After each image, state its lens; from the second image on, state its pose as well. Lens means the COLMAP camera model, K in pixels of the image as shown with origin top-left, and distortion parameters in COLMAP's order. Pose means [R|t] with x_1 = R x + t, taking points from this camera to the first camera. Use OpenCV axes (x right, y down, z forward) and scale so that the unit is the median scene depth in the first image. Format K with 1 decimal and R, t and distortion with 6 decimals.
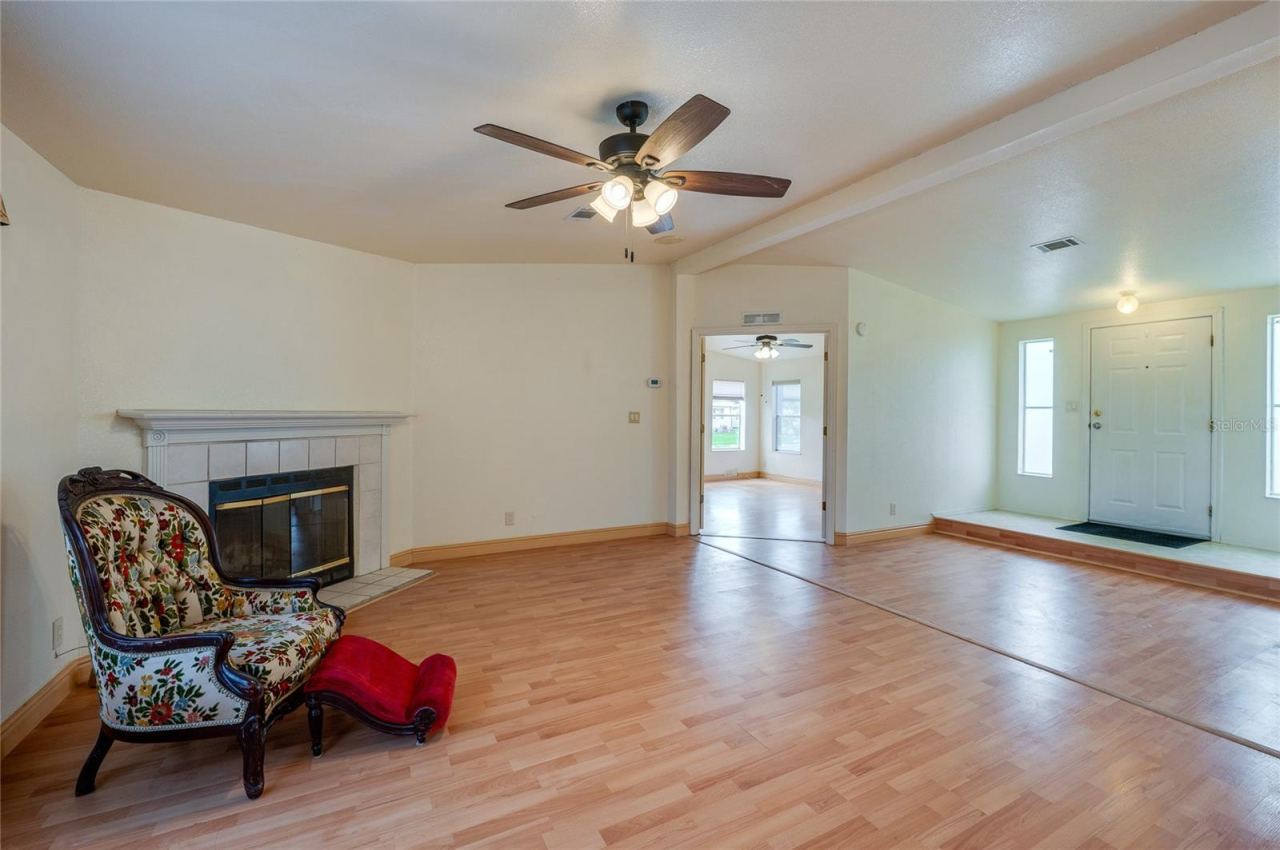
lens RADIAL K [[557.8, 0, 665.9], [0, 557.8, 416.2], [0, 0, 1]] dist [0.000436, 0.000082]
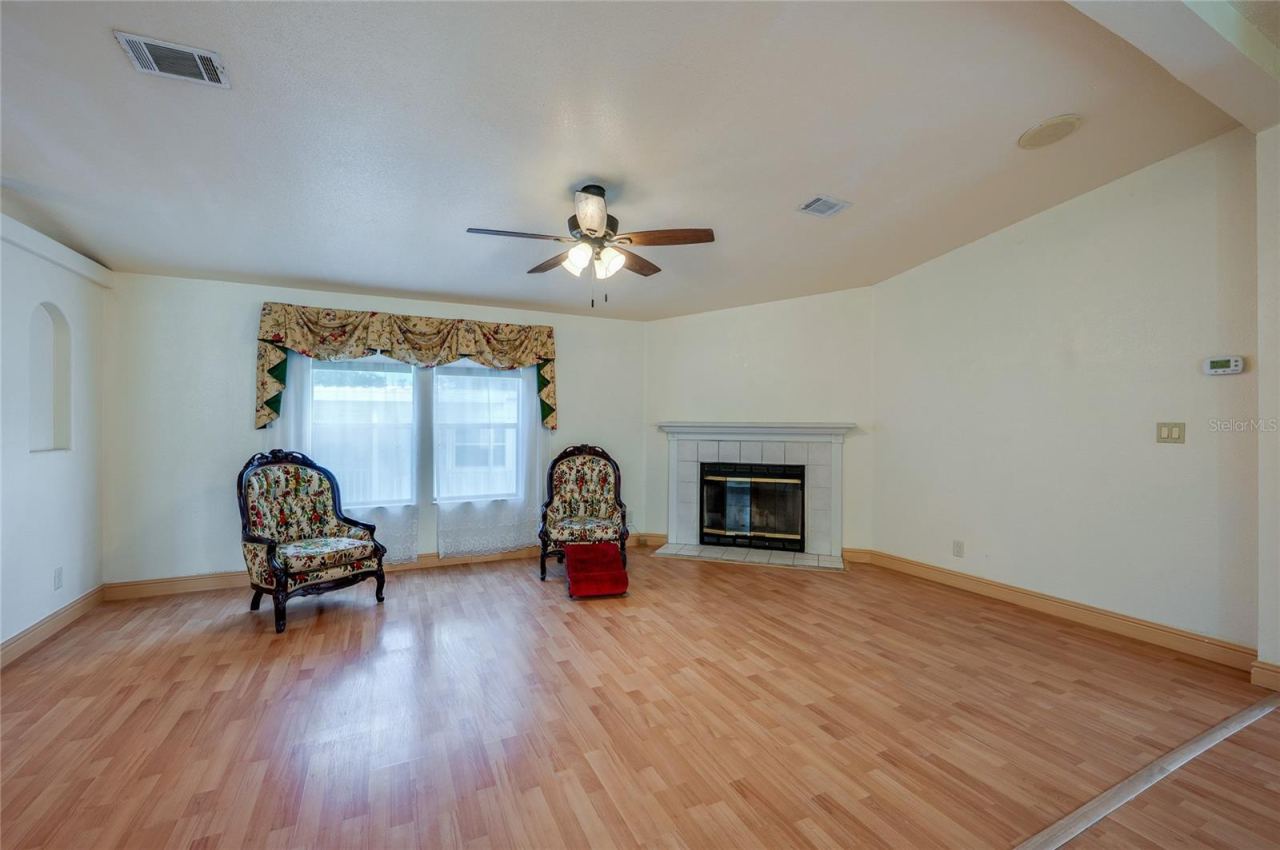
lens RADIAL K [[560.3, 0, 645.1], [0, 560.3, 423.4], [0, 0, 1]] dist [-0.003246, -0.000251]
pose [[-0.073340, -0.002812, -0.997303, 0.836267], [-0.009848, 0.999949, -0.002096, -0.001397], [0.997258, 0.009668, -0.073364, 0.808985]]
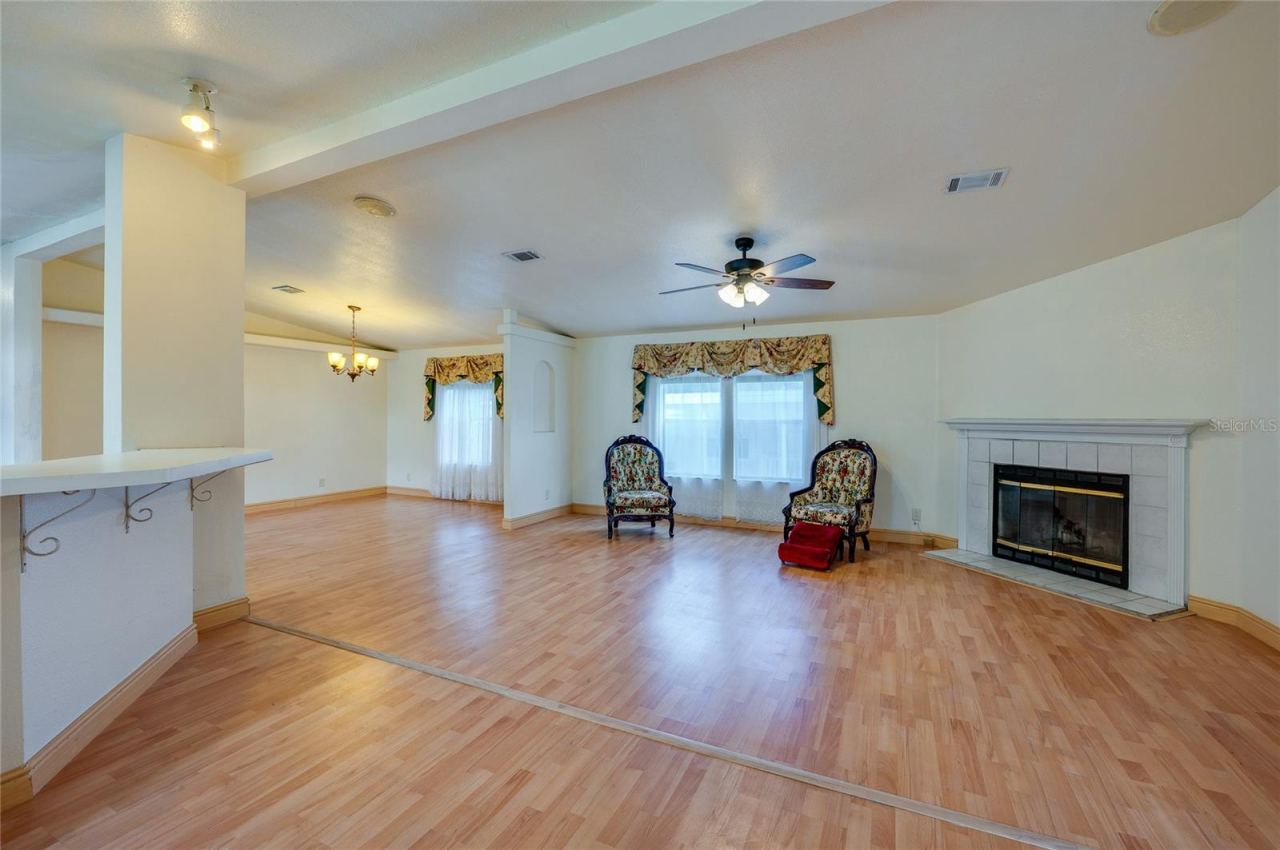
lens RADIAL K [[541.0, 0, 619.0], [0, 541.0, 418.7], [0, 0, 1]] dist [-0.000589, 0.000170]
pose [[-0.841106, -0.010676, -0.540765, 0.777133], [-0.013243, 0.999912, 0.000858, 0.001610], [0.540708, 0.007882, -0.841173, 1.460674]]
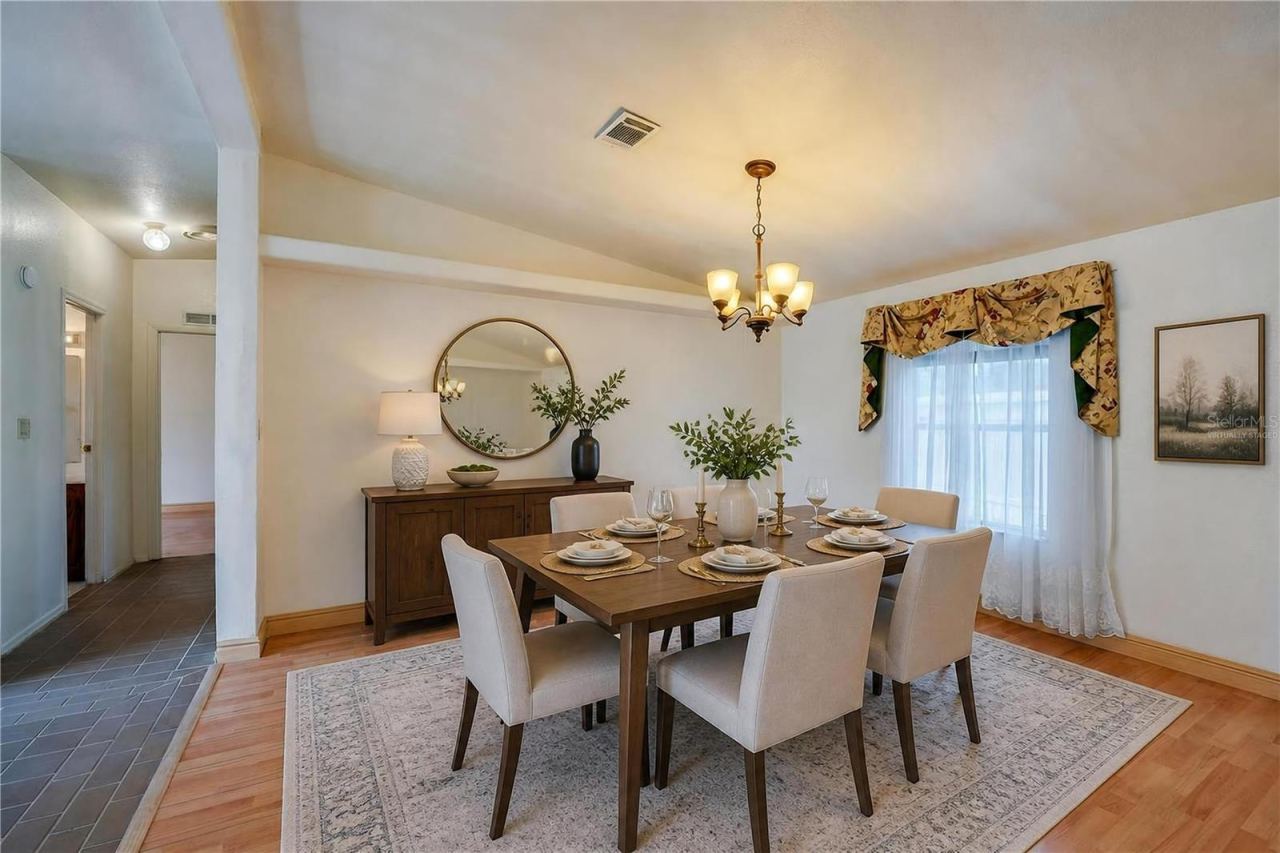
lens RADIAL K [[528.7, 0, 632.1], [0, 528.7, 422.0], [0, 0, 1]] dist [-0.000478, 0.000008]
pose [[-0.999833, -0.008646, 0.016078, 0.713737], [-0.008538, 0.999941, 0.006777, 0.001008], [-0.016135, 0.006639, -0.999848, 0.216052]]
